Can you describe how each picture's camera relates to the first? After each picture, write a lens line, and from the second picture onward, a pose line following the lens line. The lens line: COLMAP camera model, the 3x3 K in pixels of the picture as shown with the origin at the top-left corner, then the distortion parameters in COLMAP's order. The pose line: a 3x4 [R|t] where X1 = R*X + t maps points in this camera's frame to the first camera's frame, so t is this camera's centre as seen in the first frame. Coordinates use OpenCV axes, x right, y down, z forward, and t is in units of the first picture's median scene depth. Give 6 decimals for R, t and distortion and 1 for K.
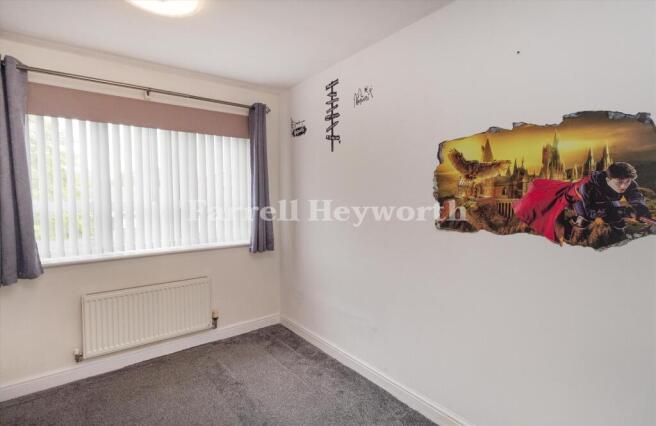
lens RADIAL K [[312.6, 0, 327.7], [0, 312.6, 210.7], [0, 0, 1]] dist [-0.011258, 0.000457]
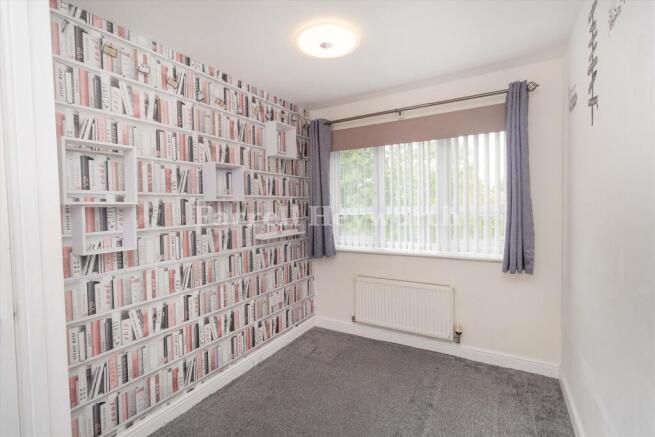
lens RADIAL K [[304.3, 0, 327.6], [0, 304.3, 217.9], [0, 0, 1]] dist [0.013862, -0.000041]
pose [[0.384888, 0.038109, -0.922176, 0.315646], [-0.024483, 0.999217, 0.031075, -0.018024], [0.922638, 0.010617, 0.385520, 0.274849]]
